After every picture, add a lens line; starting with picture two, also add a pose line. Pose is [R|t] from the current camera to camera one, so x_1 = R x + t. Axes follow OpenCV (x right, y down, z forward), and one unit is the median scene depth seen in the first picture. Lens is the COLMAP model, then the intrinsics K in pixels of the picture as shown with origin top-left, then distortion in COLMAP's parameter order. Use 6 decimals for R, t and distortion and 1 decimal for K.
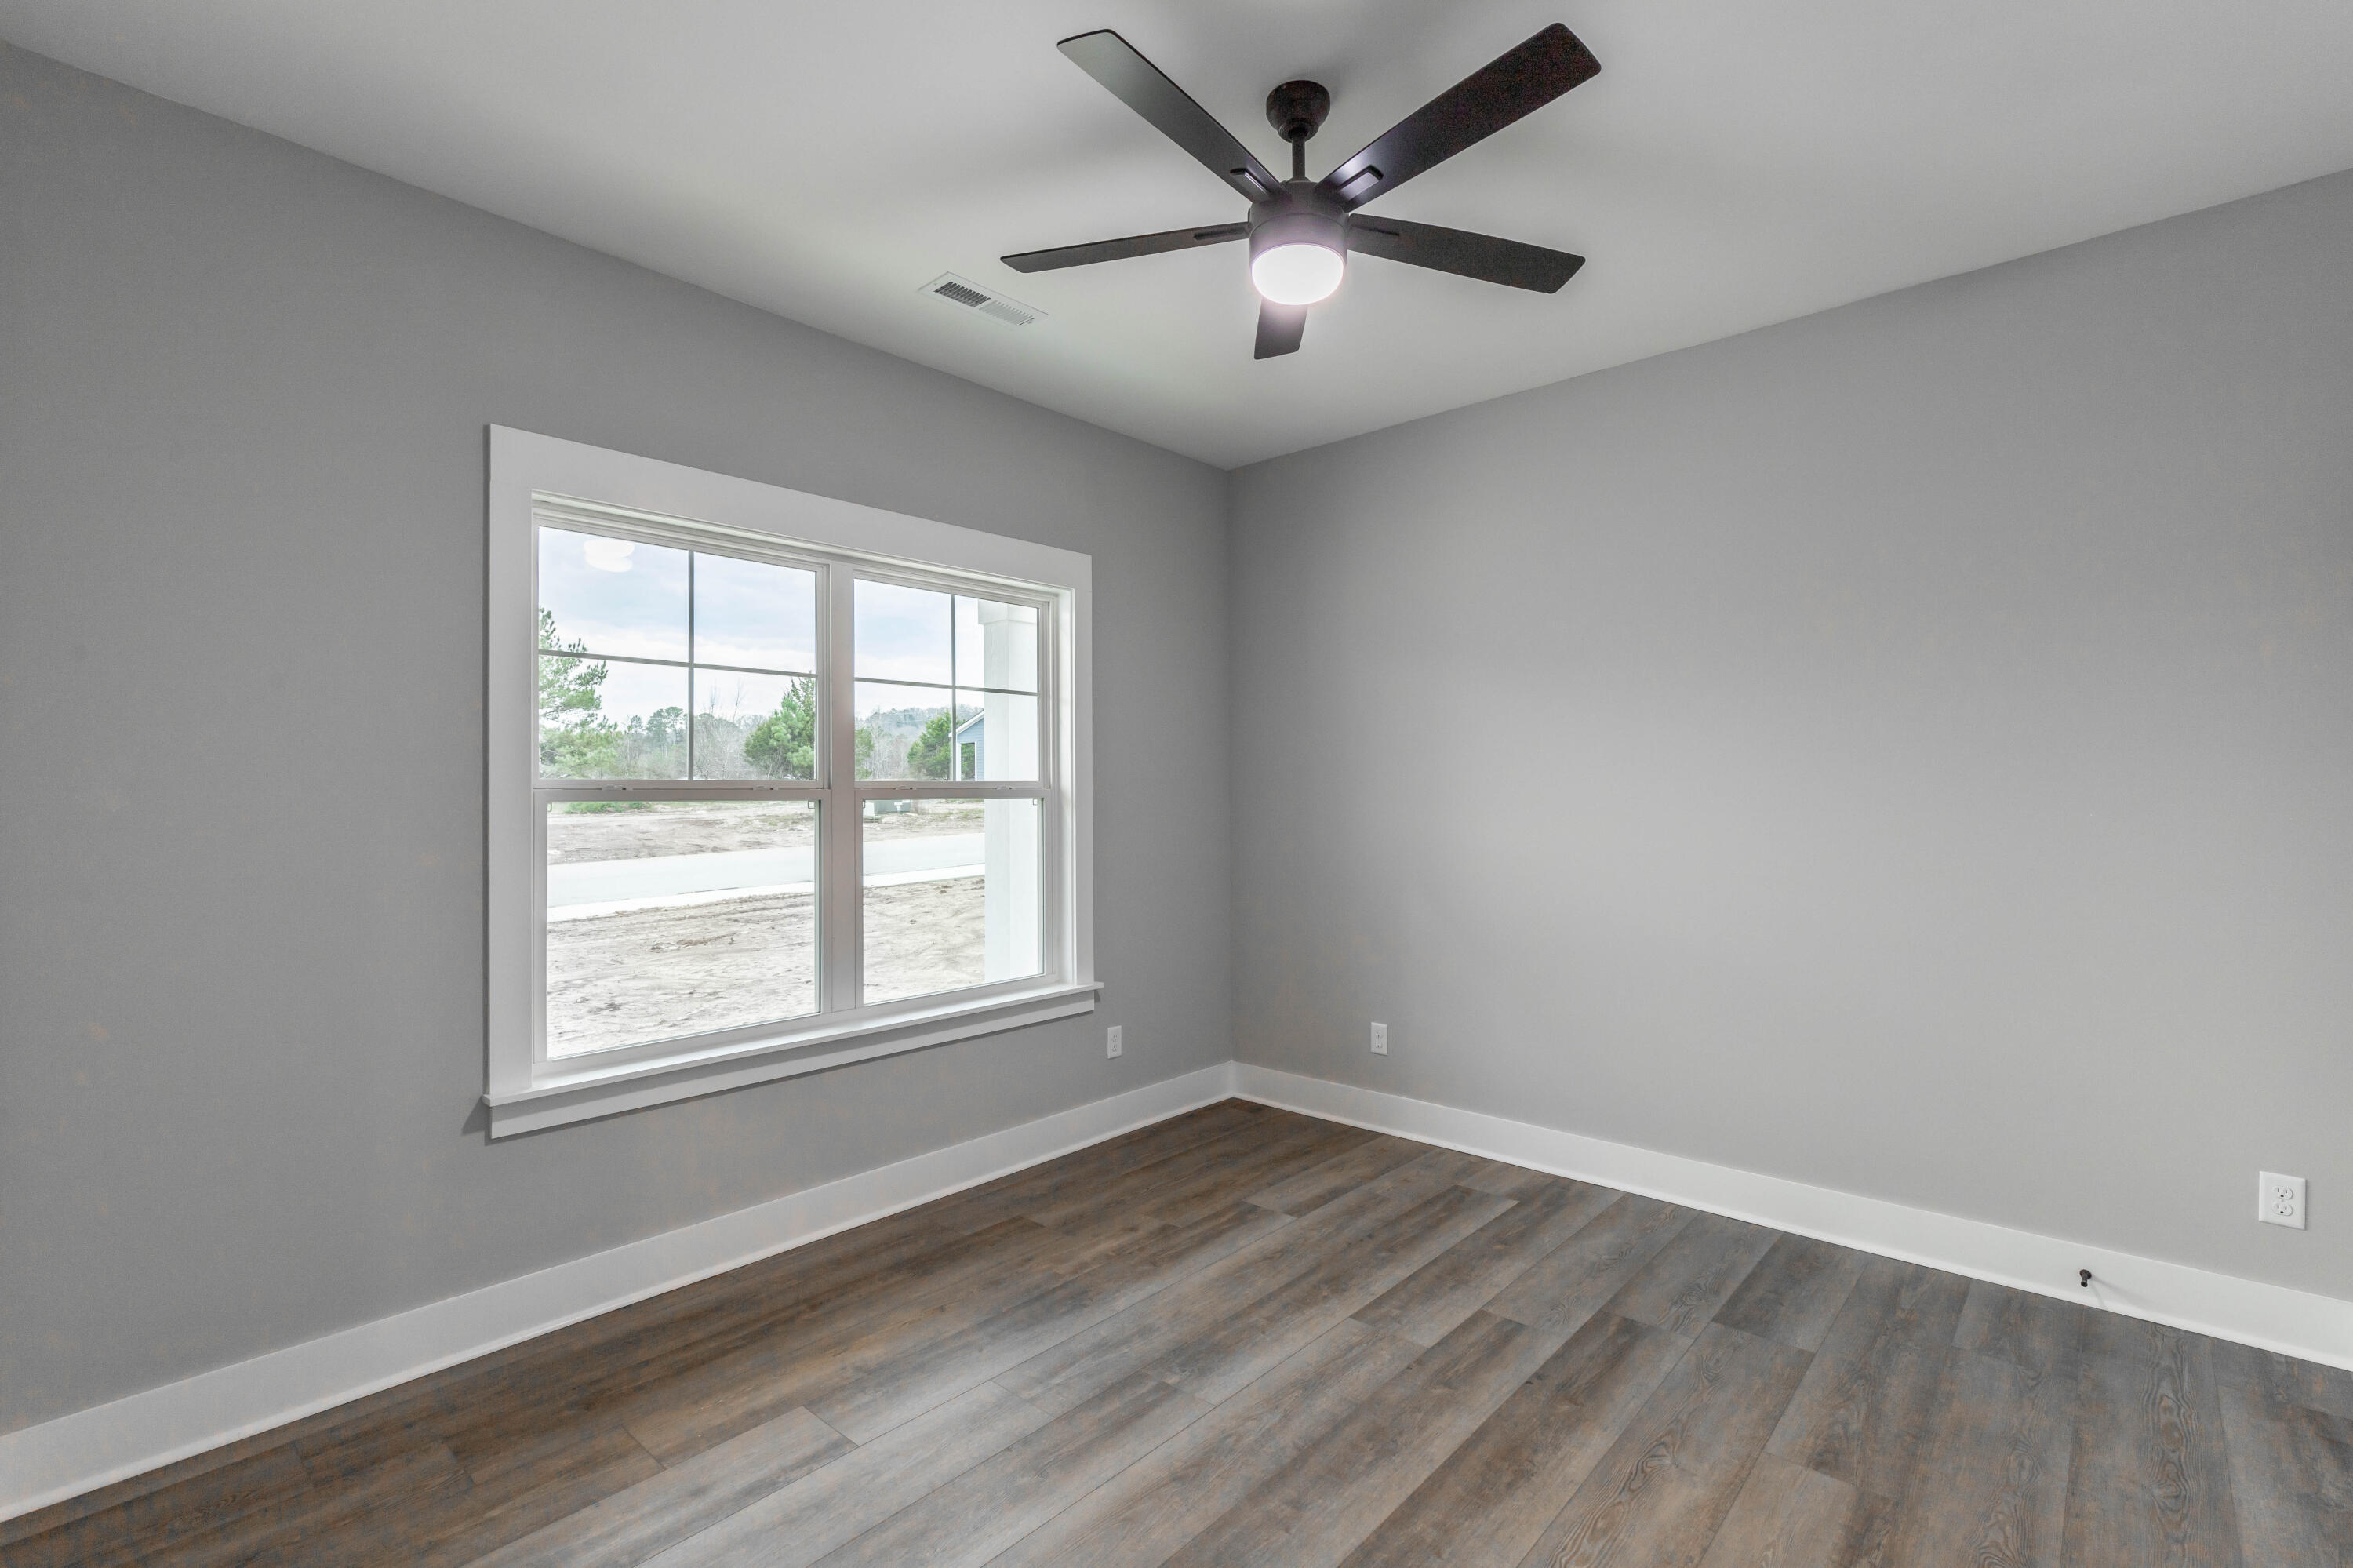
lens RADIAL K [[1056.6, 0, 1177.2], [0, 1056.6, 786.0], [0, 0, 1]] dist [0.010275, -0.003612]
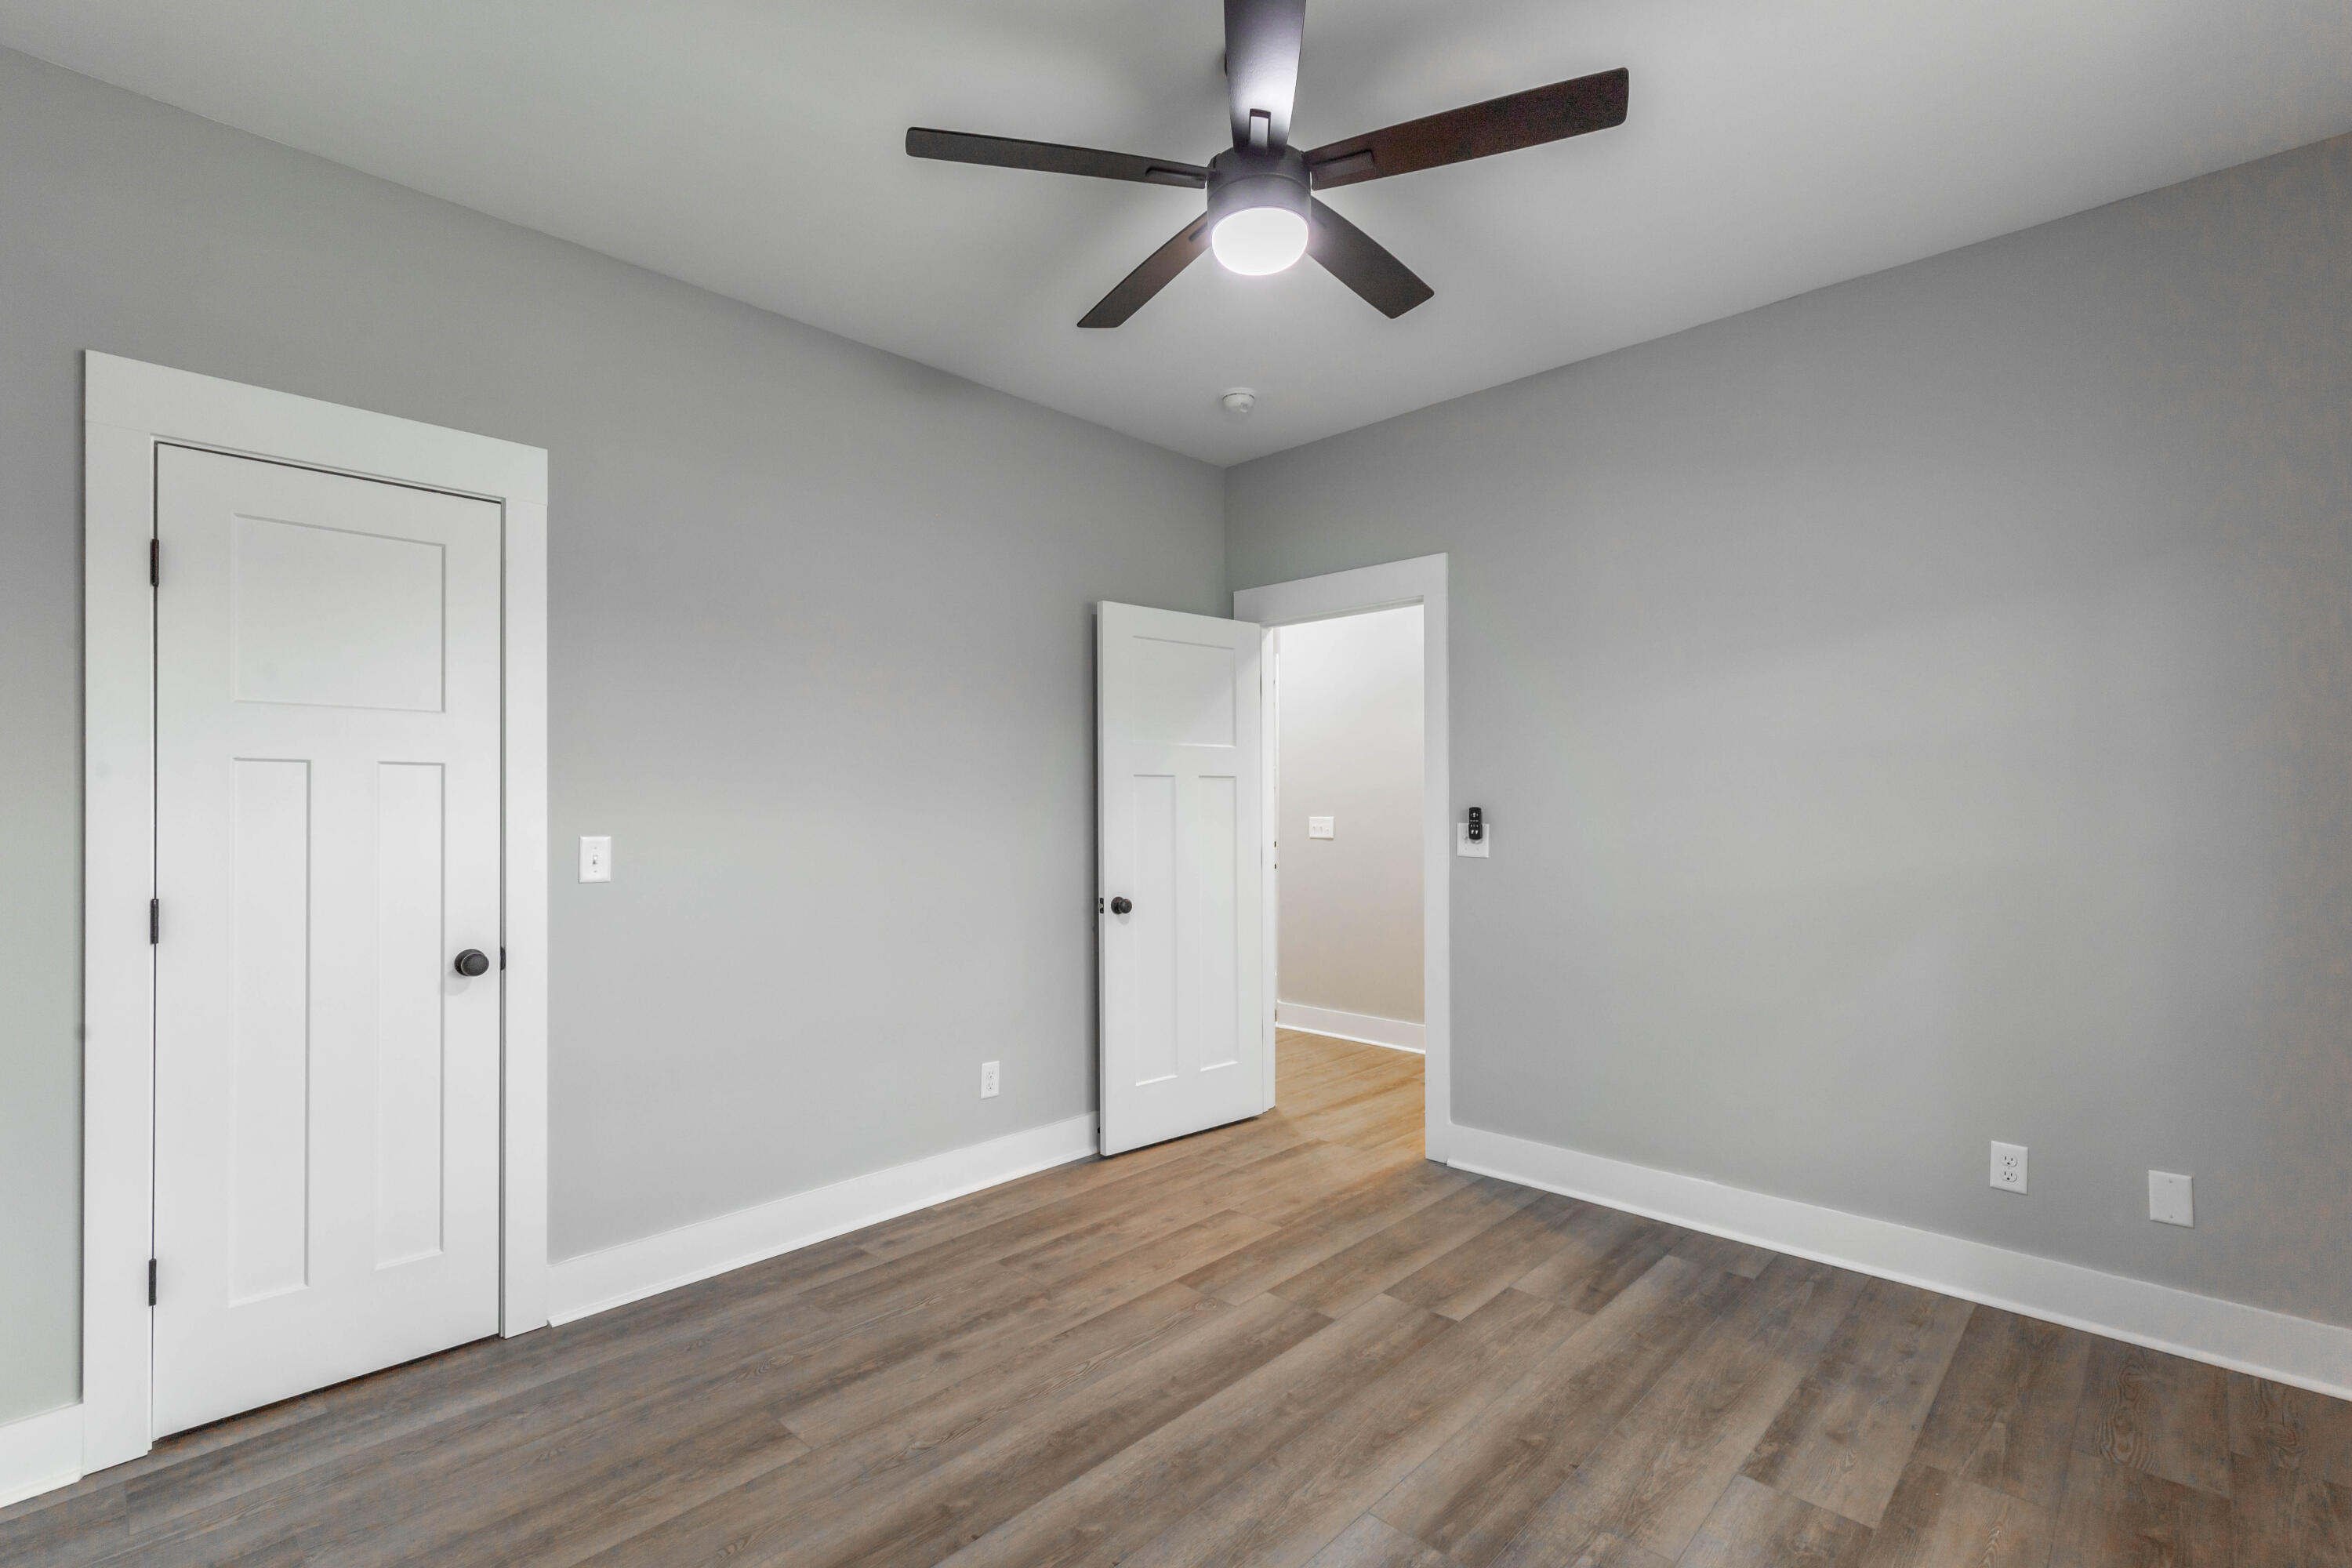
lens RADIAL K [[1056.1, 0, 1176.8], [0, 1056.1, 793.1], [0, 0, 1]] dist [0.010275, -0.003612]
pose [[-0.999302, 0.014550, 0.034419, 0.162773], [0.014022, 0.999781, -0.015515, 0.022477], [-0.034637, -0.015022, -0.999287, 2.003517]]
